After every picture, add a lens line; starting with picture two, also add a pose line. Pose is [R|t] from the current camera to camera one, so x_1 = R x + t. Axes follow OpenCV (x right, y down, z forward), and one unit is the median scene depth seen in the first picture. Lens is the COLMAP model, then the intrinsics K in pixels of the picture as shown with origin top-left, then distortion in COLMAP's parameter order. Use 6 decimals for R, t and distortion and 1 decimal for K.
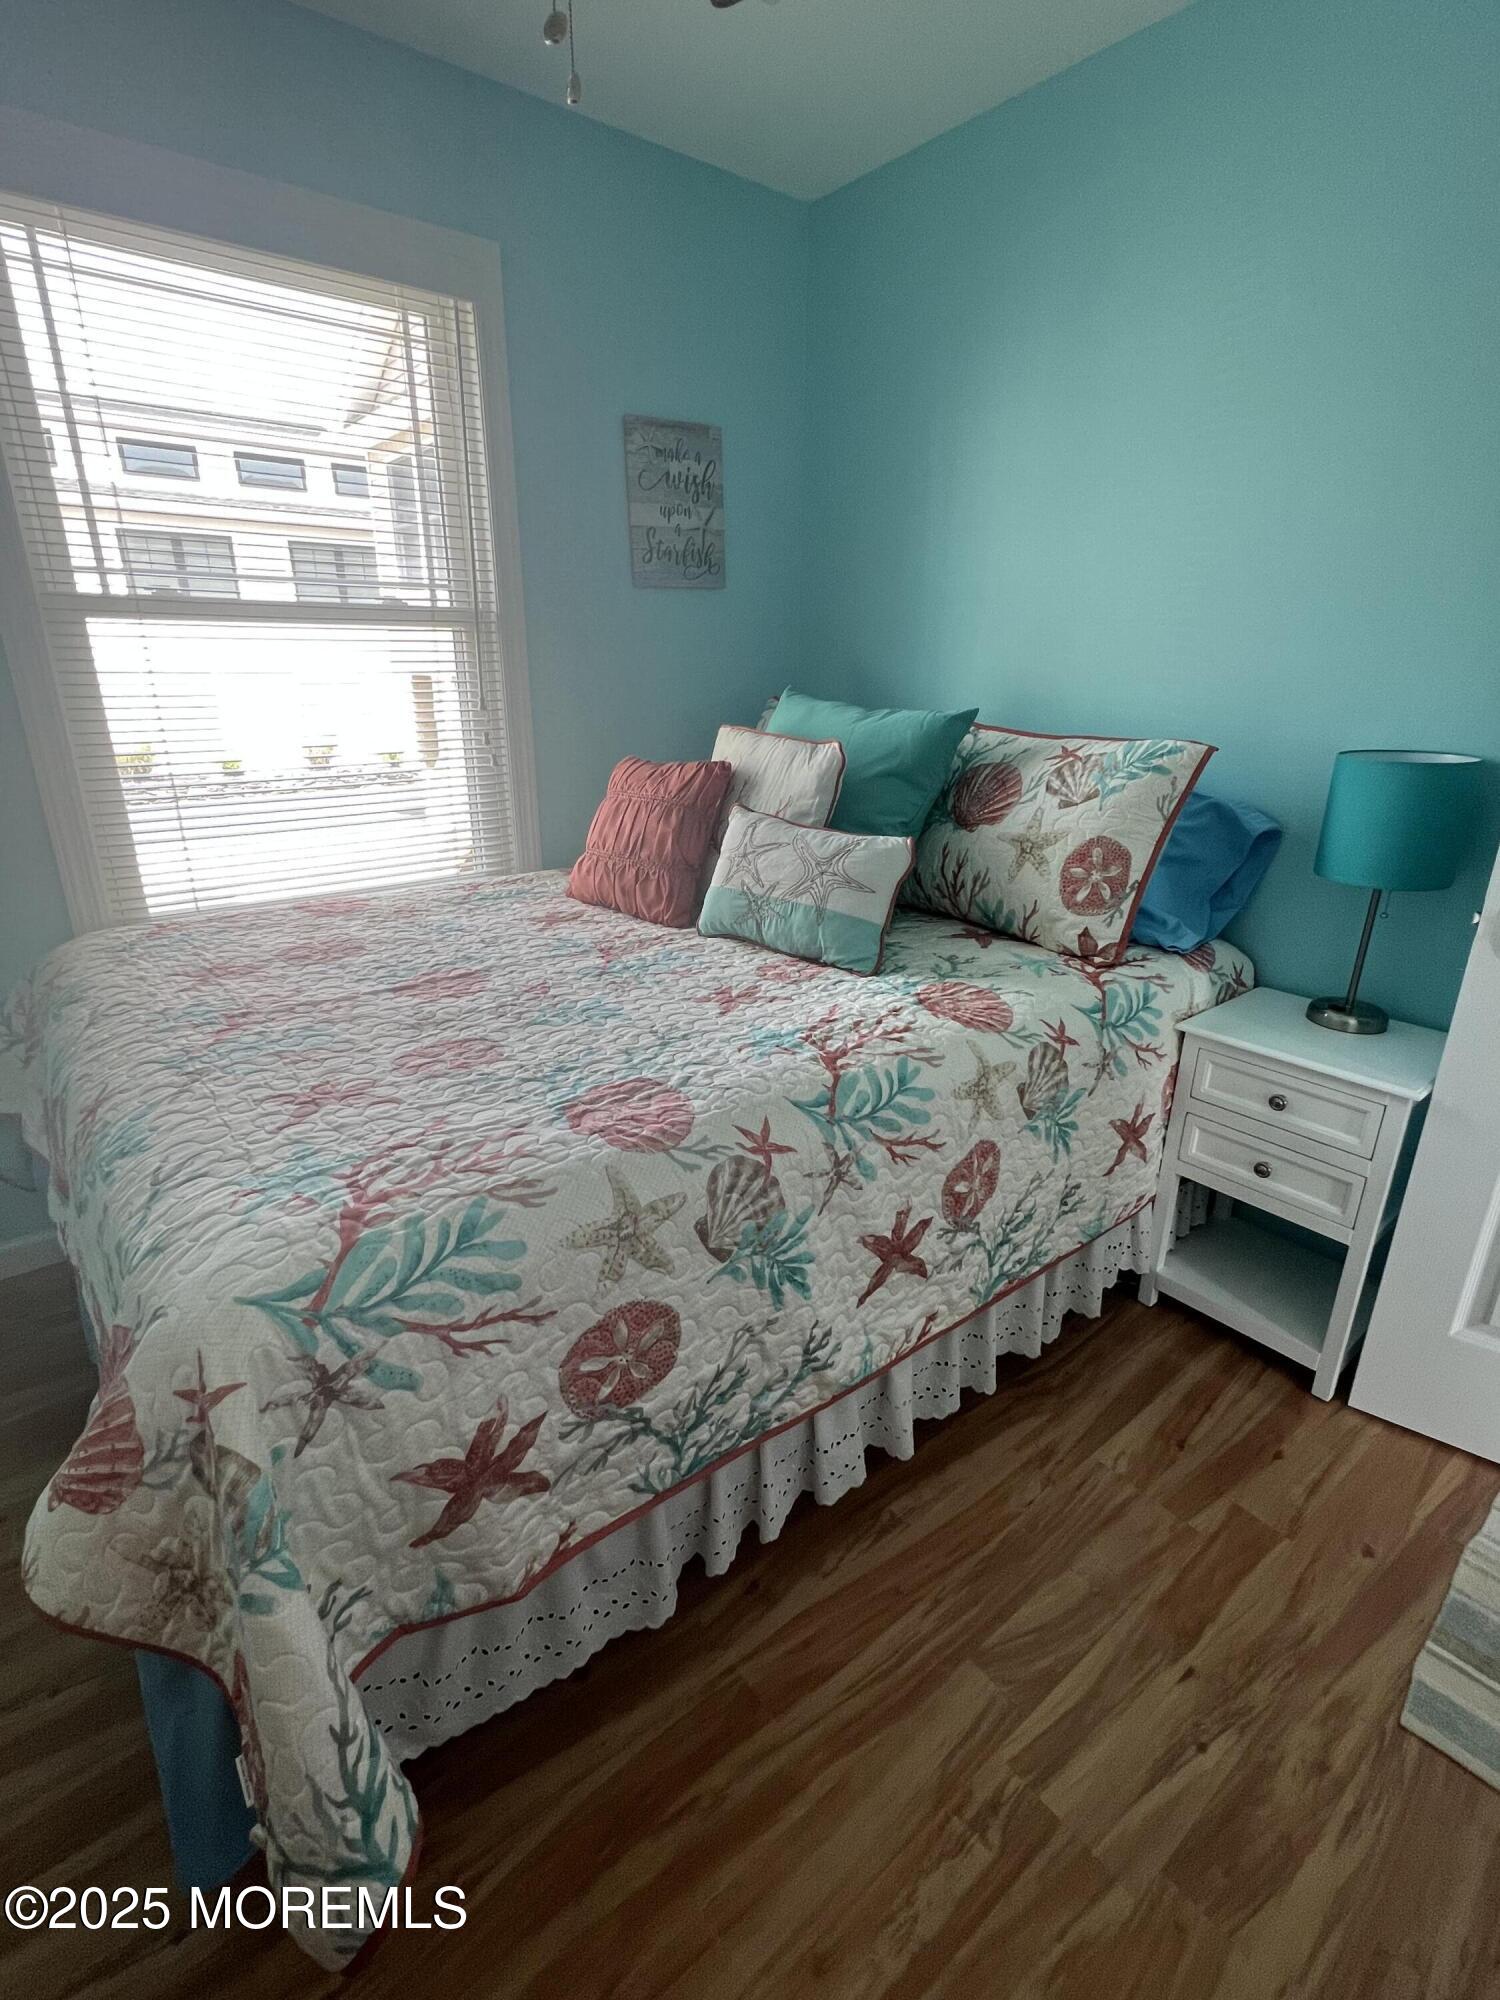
lens RADIAL K [[927.9, 0, 740.2], [0, 927.9, 996.9], [0, 0, 1]] dist [-0.002712, 0.001721]
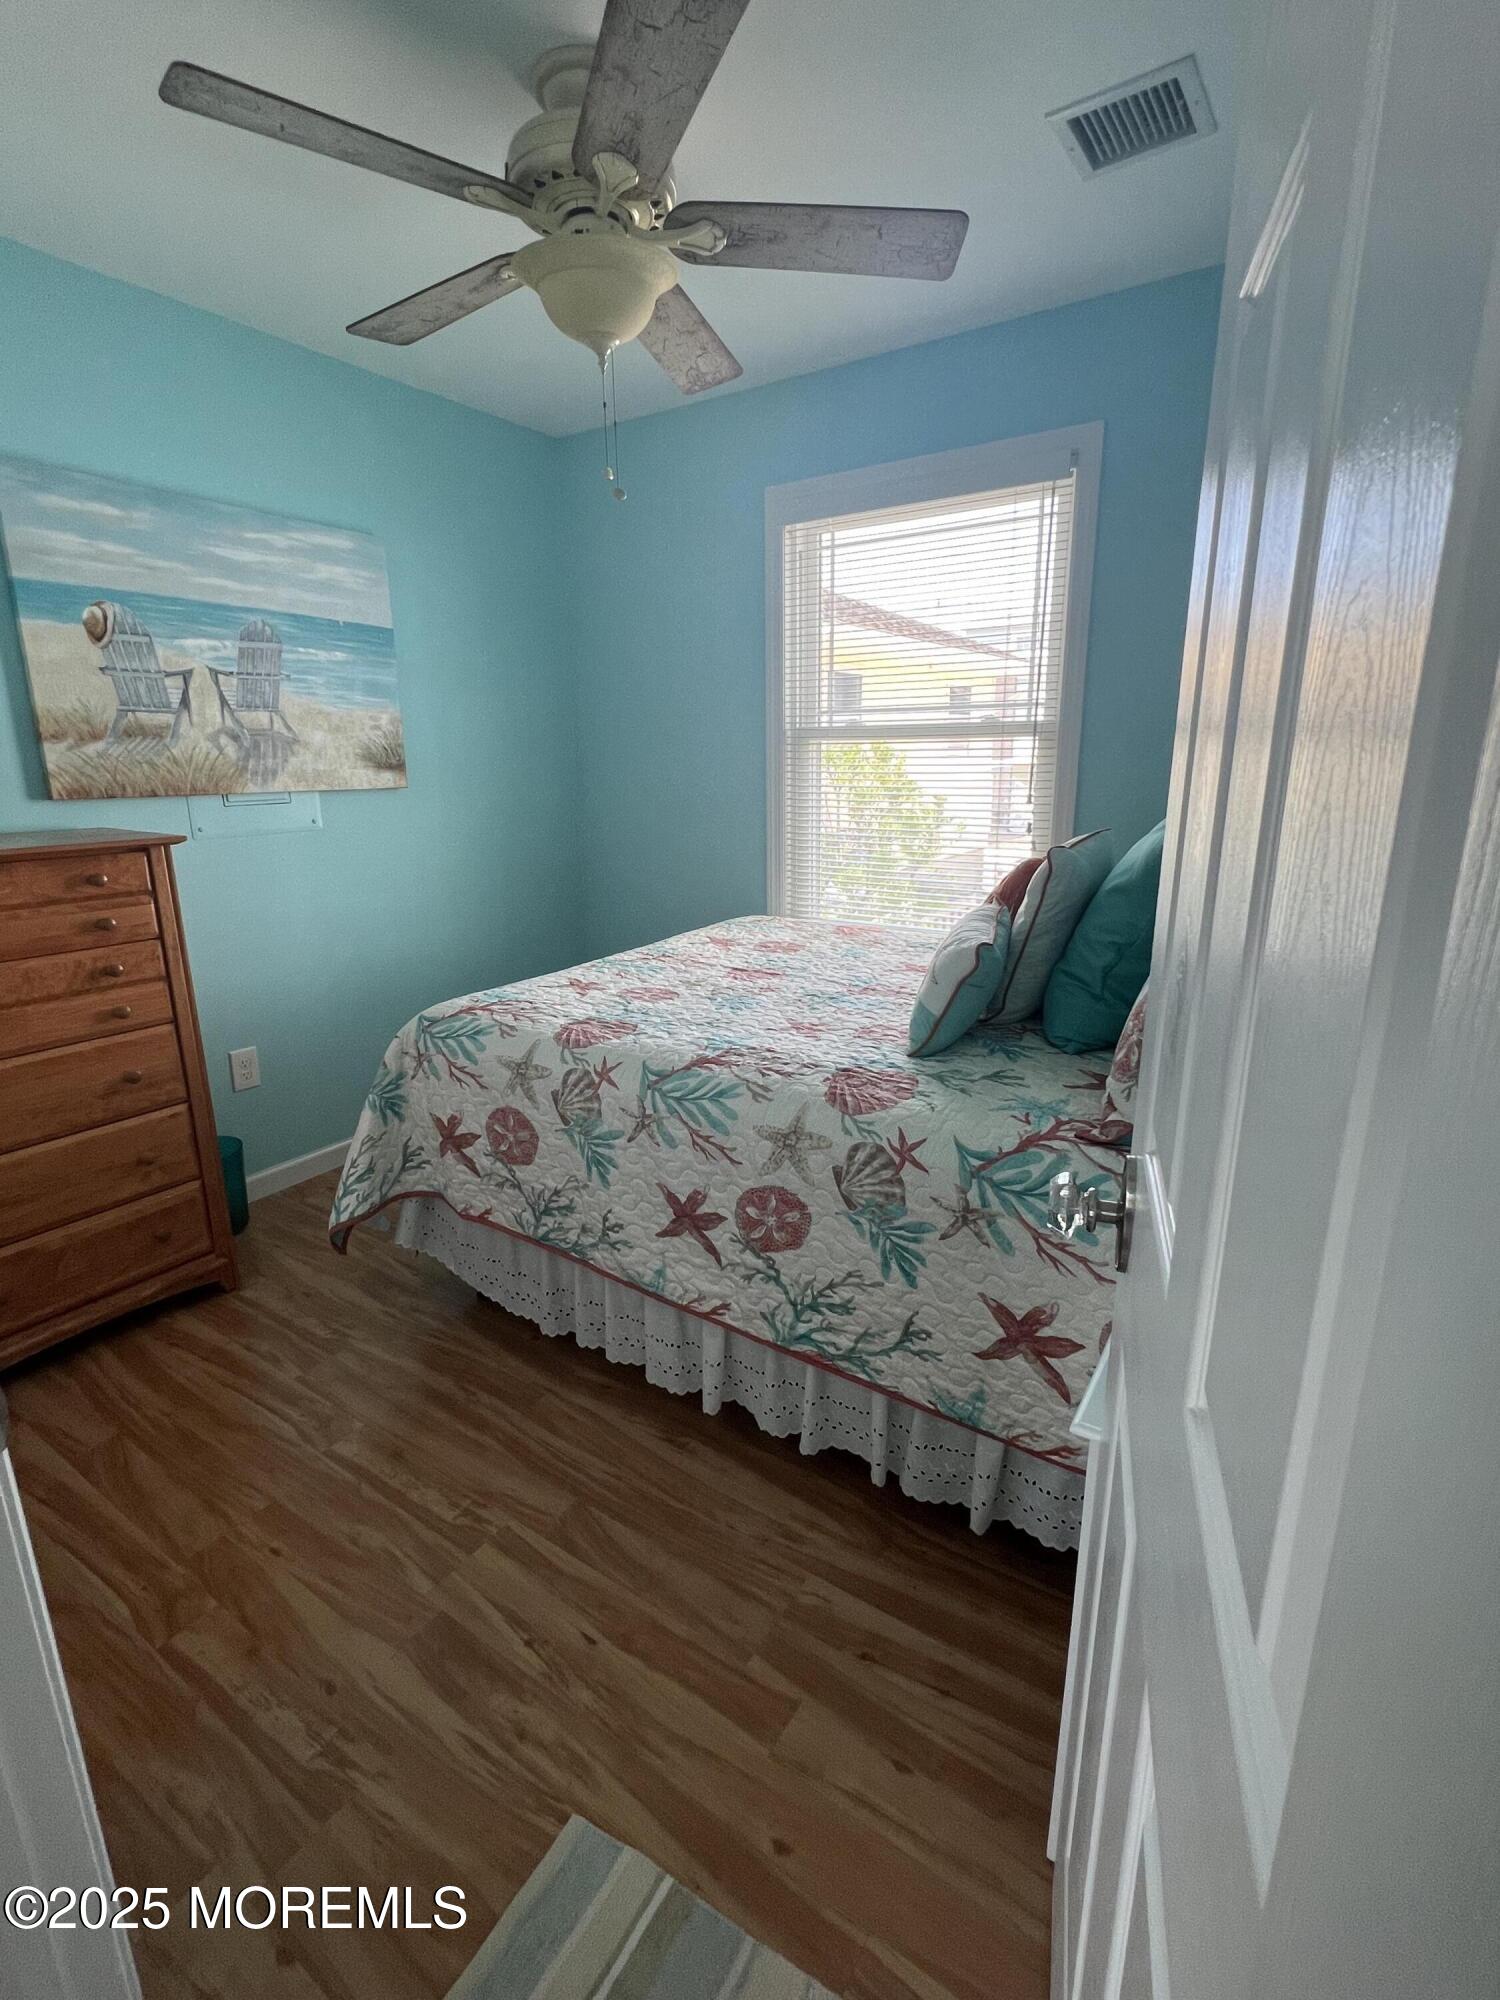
lens RADIAL K [[927.9, 0, 762.4], [0, 927.9, 1002.6], [0, 0, 1]] dist [-0.002712, 0.001721]
pose [[0.321353, 0.239013, -0.916300, 1.293254], [-0.309553, 0.940978, 0.136888, -0.214716], [0.894935, 0.239654, 0.376373, 0.521209]]
